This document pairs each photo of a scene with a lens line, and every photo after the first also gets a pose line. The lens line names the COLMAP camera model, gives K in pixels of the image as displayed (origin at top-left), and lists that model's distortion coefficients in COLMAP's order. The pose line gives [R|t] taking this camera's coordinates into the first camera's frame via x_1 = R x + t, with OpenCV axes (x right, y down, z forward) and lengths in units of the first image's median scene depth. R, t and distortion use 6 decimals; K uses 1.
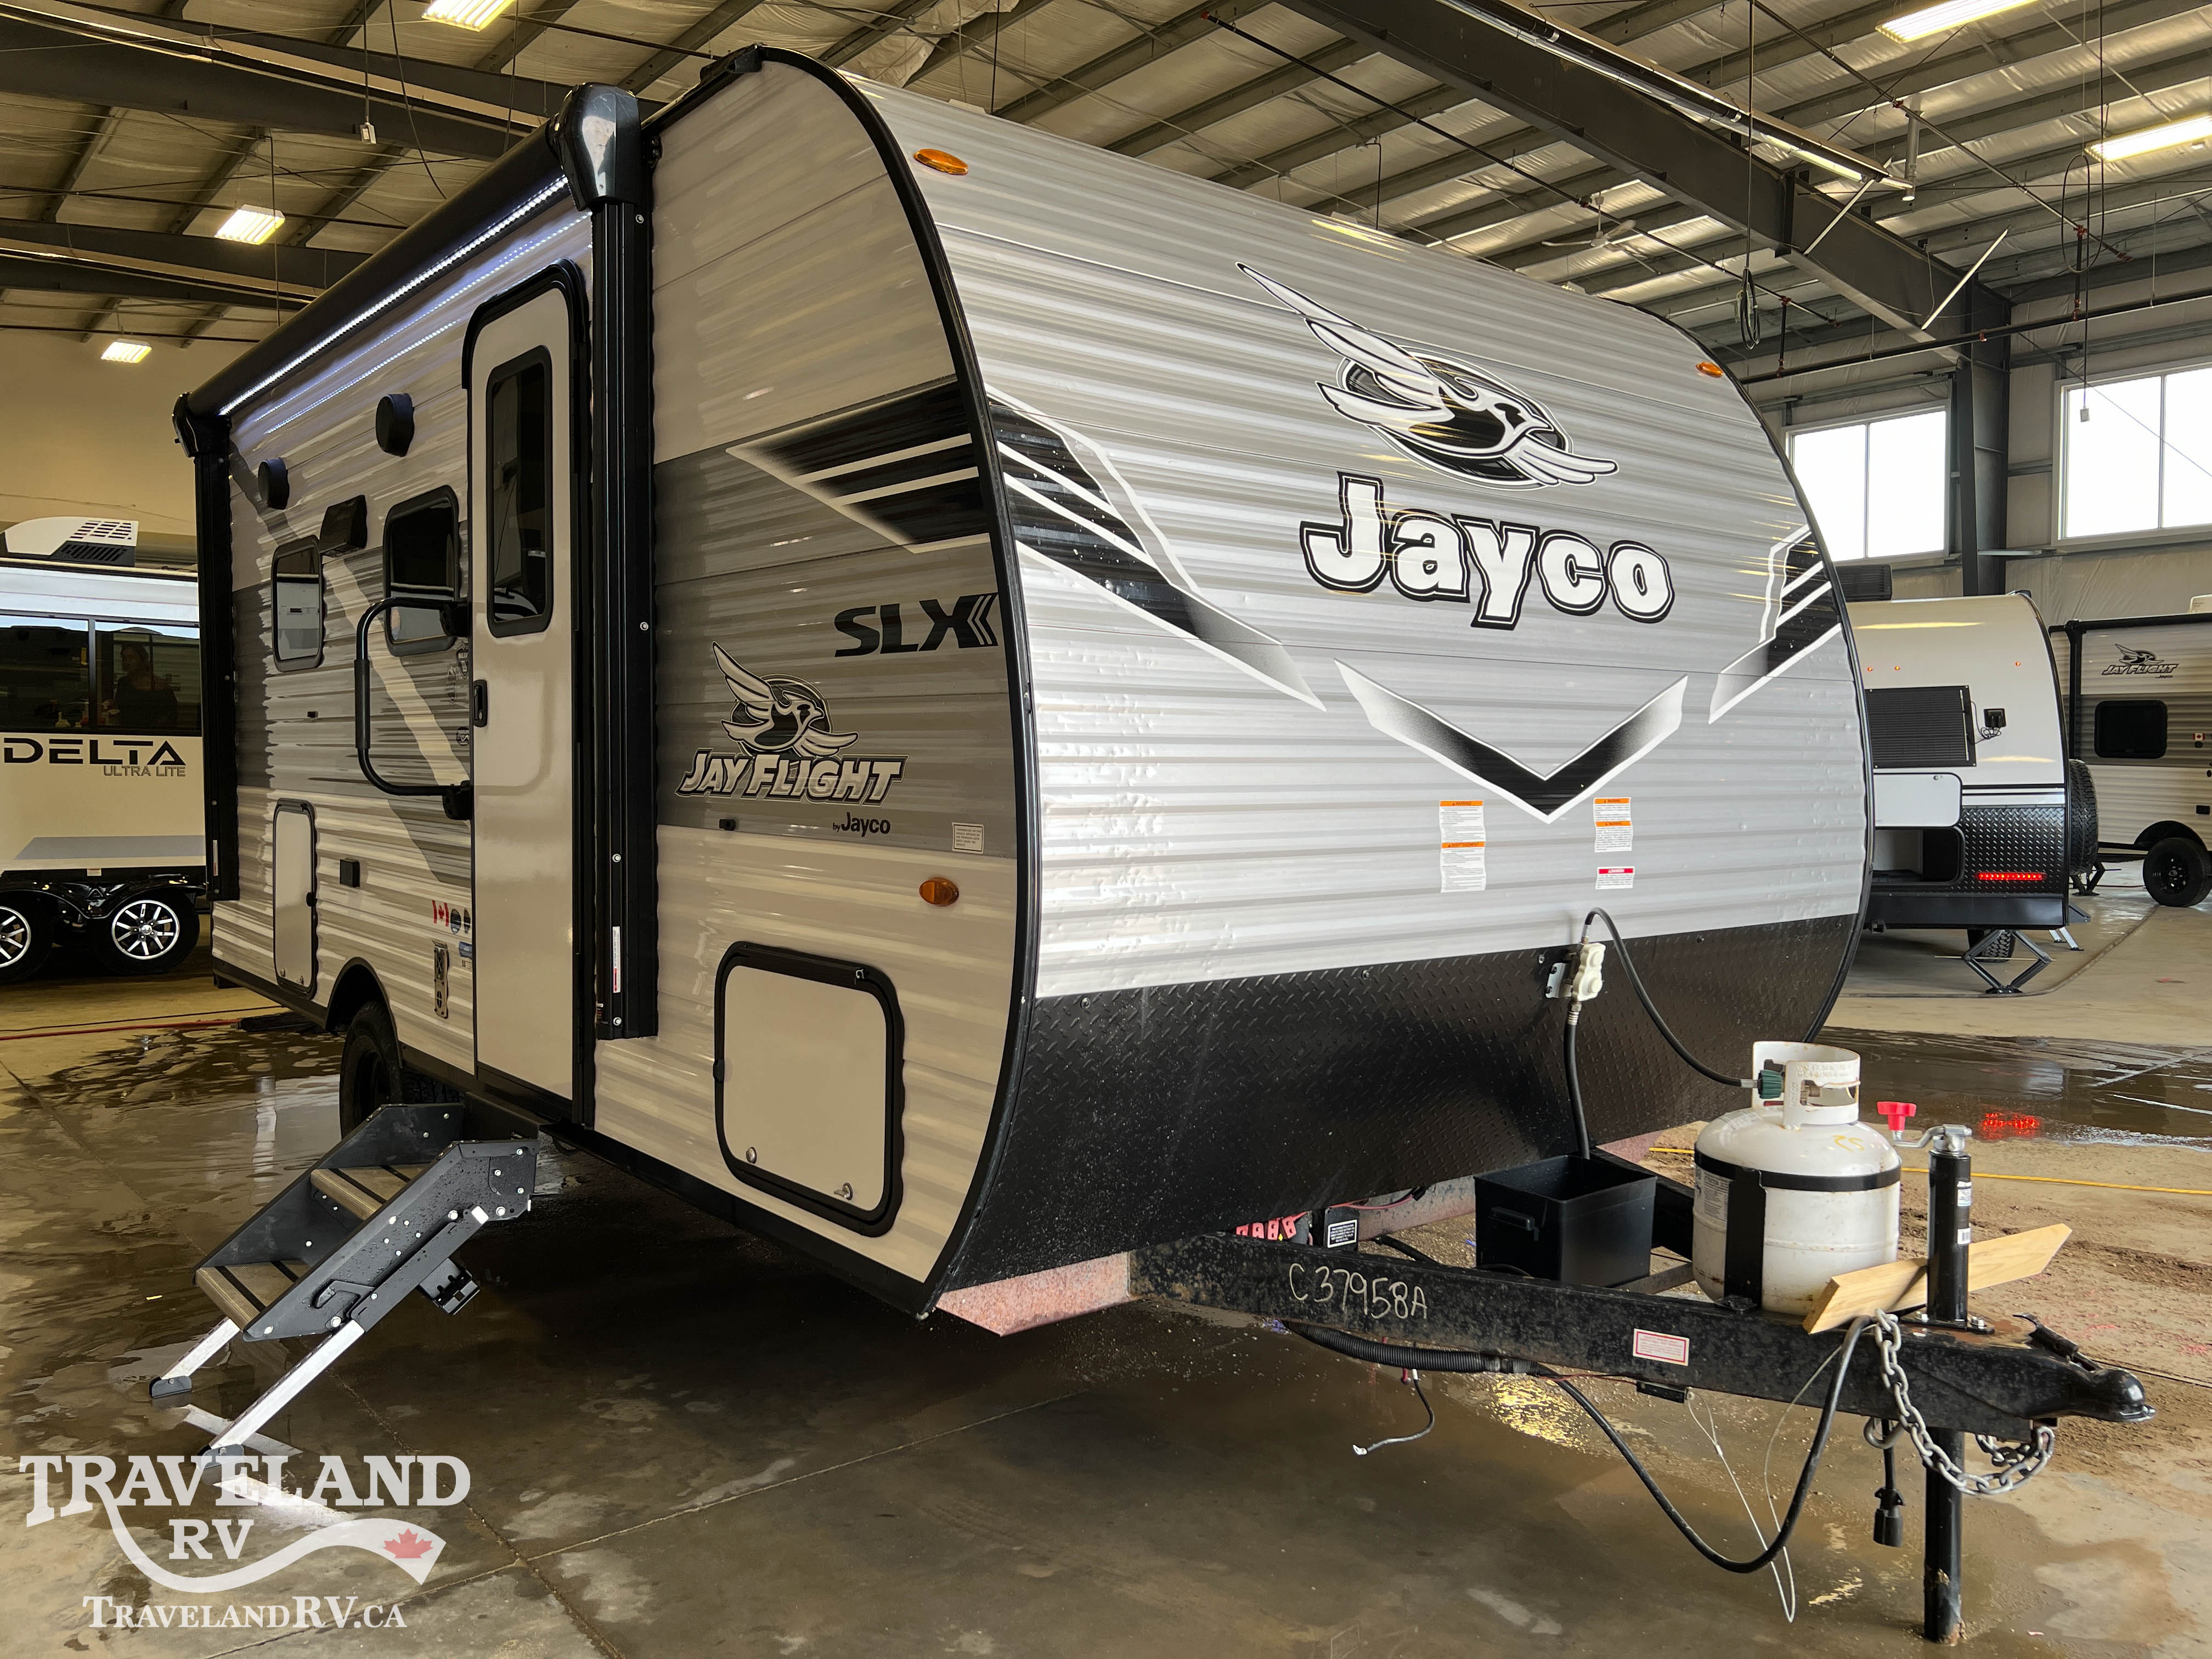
lens RADIAL K [[1701.6, 0, 1107.5], [0, 1701.6, 820.3], [0, 0, 1]] dist [-0.004982, -0.009465]
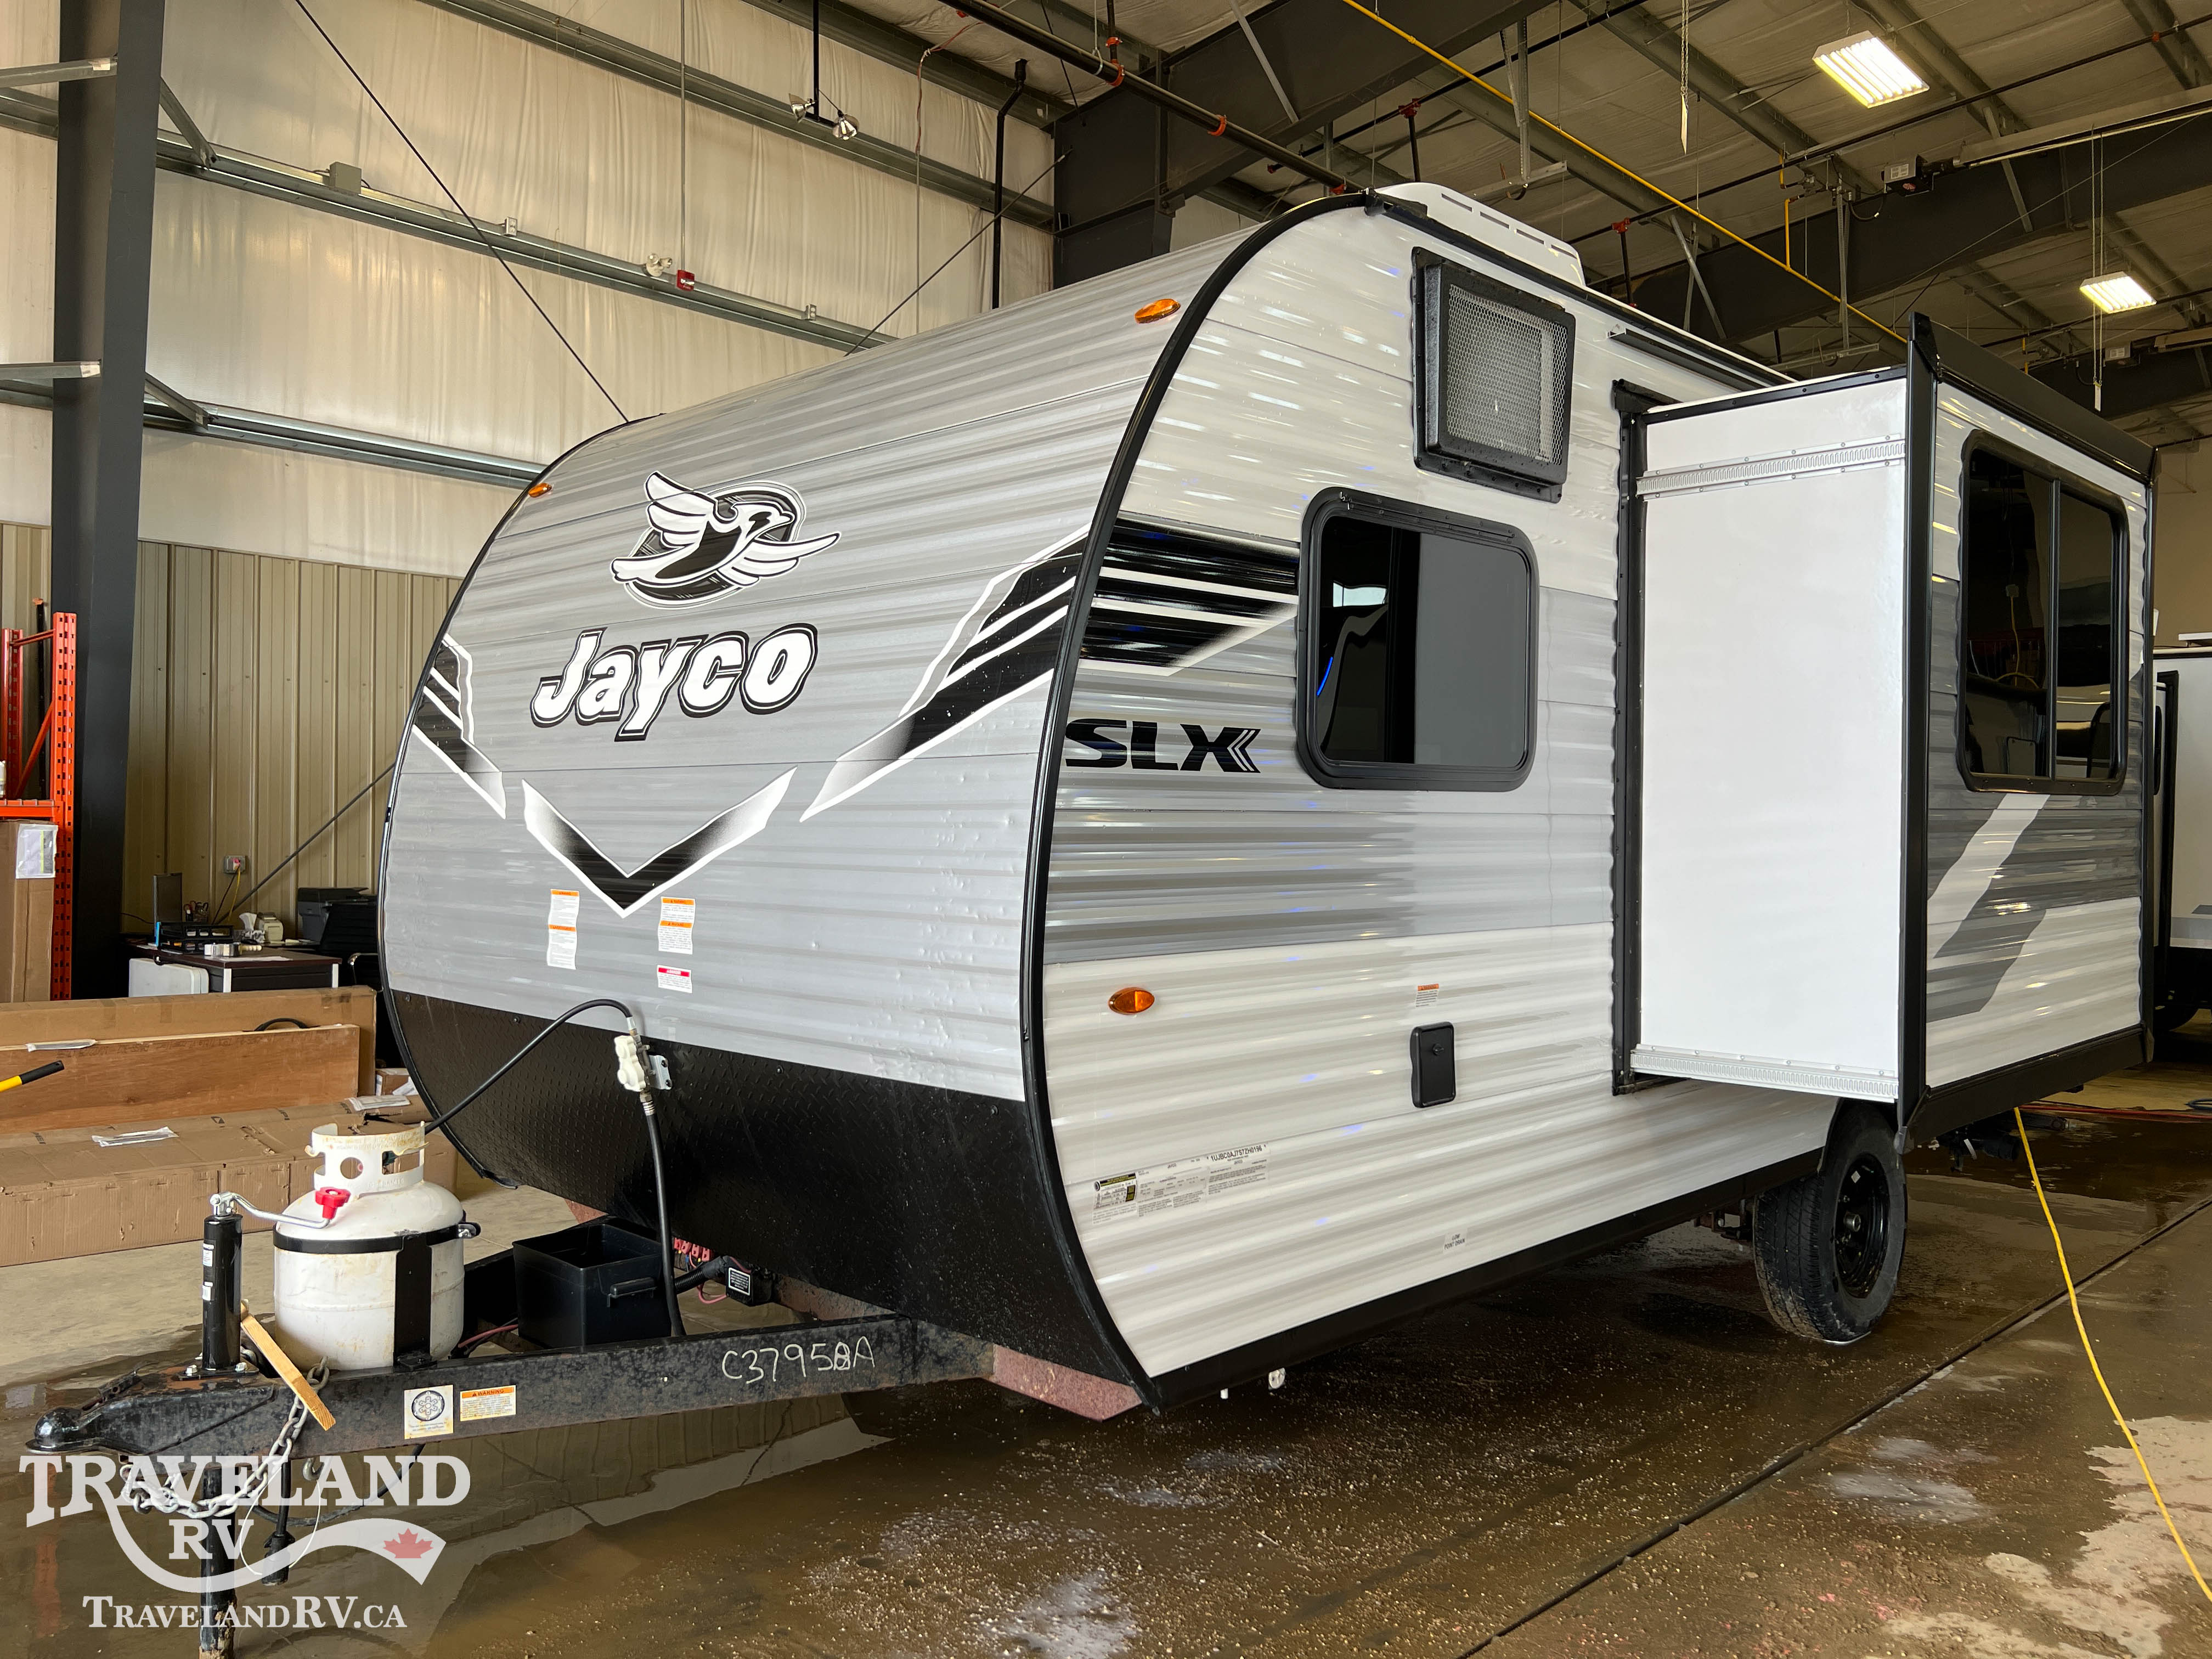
lens RADIAL K [[1701.6, 0, 1110.7], [0, 1701.6, 841.7], [0, 0, 1]] dist [-0.004982, -0.009465]
pose [[0.117018, 0.005107, -0.993117, 1.291774], [-0.043369, 0.999059, 0.000027, -0.056428], [0.992182, 0.043068, 0.117129, 1.112315]]
